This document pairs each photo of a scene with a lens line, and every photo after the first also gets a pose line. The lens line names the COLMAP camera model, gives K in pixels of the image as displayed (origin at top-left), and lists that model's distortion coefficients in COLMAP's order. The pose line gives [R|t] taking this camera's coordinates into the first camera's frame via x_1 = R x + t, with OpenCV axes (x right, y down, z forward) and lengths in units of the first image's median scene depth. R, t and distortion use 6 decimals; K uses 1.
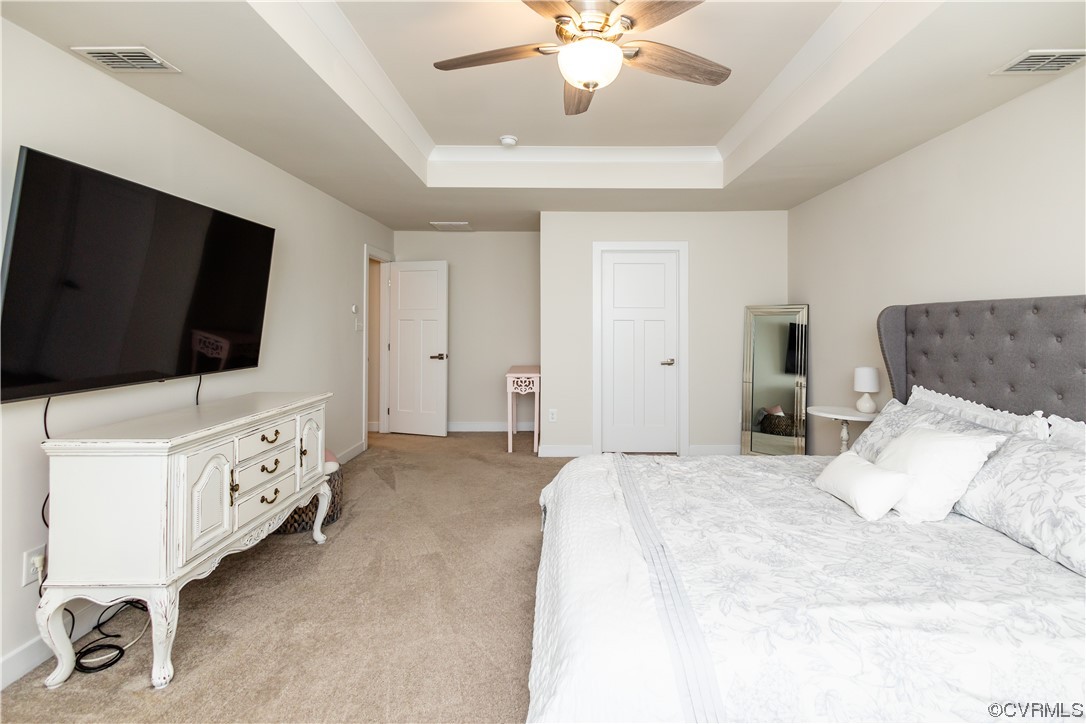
lens RADIAL K [[510.1, 0, 580.3], [0, 510.1, 322.4], [0, 0, 1]] dist [0.010131, -0.002960]
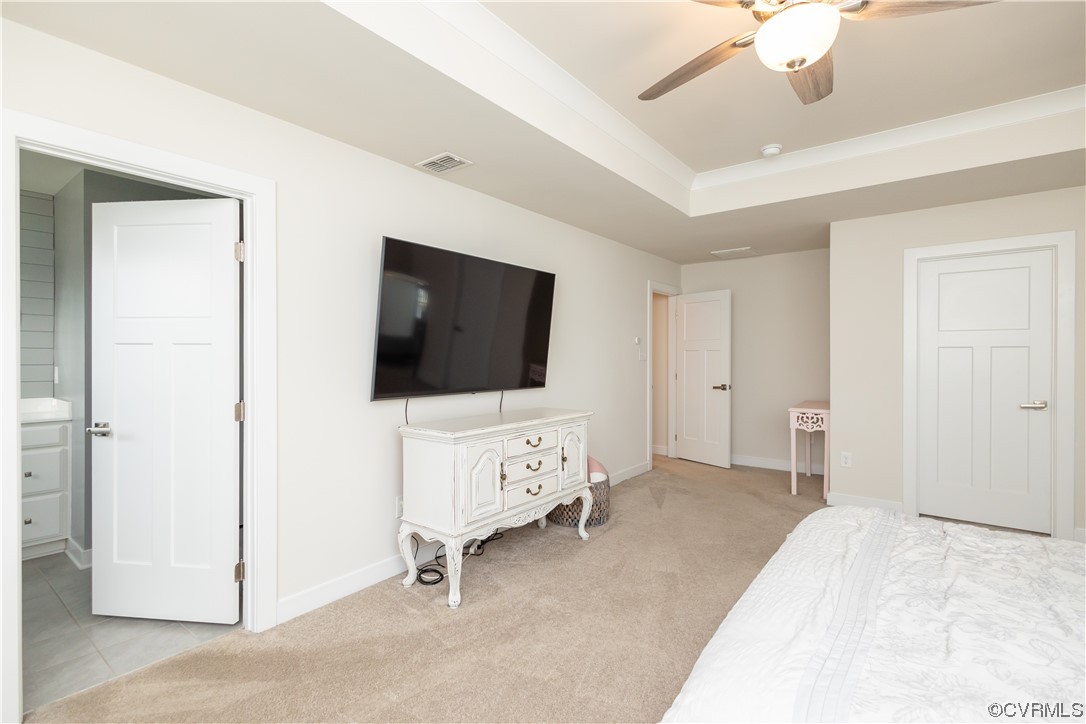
lens RADIAL K [[510.1, 0, 564.5], [0, 510.1, 367.7], [0, 0, 1]] dist [0.010131, -0.002960]
pose [[0.787409, 0.008790, -0.616369, 0.195157], [0.003953, 0.999806, 0.019308, 0.018362], [0.616419, -0.017640, 0.787221, 0.067853]]
